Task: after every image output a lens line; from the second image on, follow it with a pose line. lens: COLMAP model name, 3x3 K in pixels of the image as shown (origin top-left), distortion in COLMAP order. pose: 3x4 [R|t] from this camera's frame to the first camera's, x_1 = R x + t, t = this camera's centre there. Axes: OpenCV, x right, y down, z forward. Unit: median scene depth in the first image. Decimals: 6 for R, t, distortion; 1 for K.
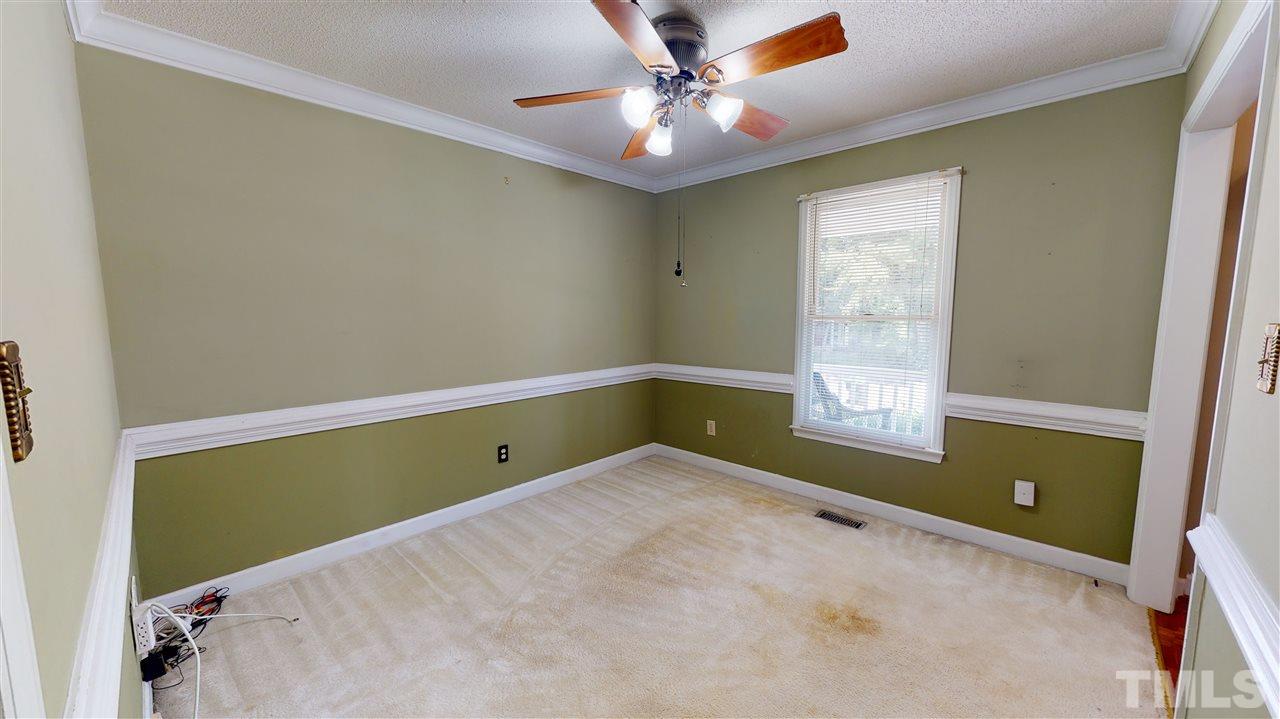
lens RADIAL K [[467.9, 0, 641.7], [0, 467.9, 362.3], [0, 0, 1]] dist [-0.000735, -0.000133]
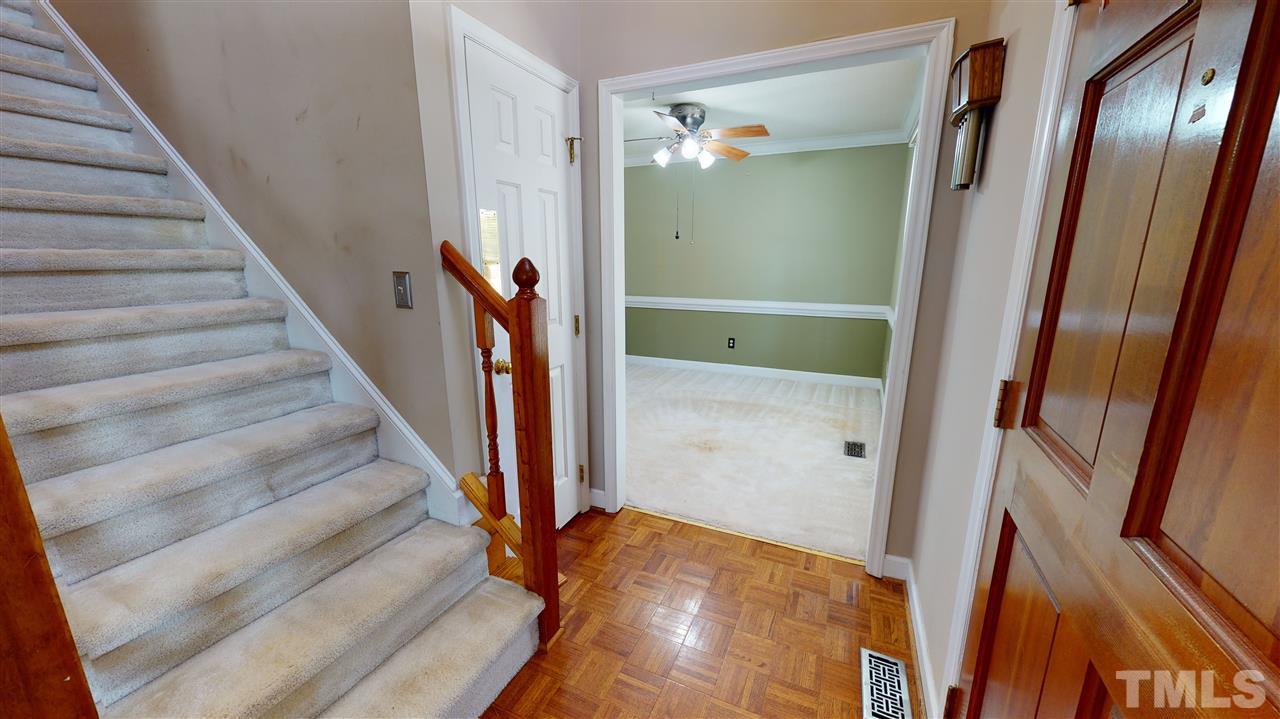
lens RADIAL K [[467.9, 0, 641.7], [0, 467.9, 362.3], [0, 0, 1]] dist [-0.000735, -0.000133]
pose [[0.323590, 0.215087, -0.921427, 1.346879], [-0.106188, 0.975924, 0.190517, -0.026793], [0.940220, 0.036195, 0.338639, 0.152365]]
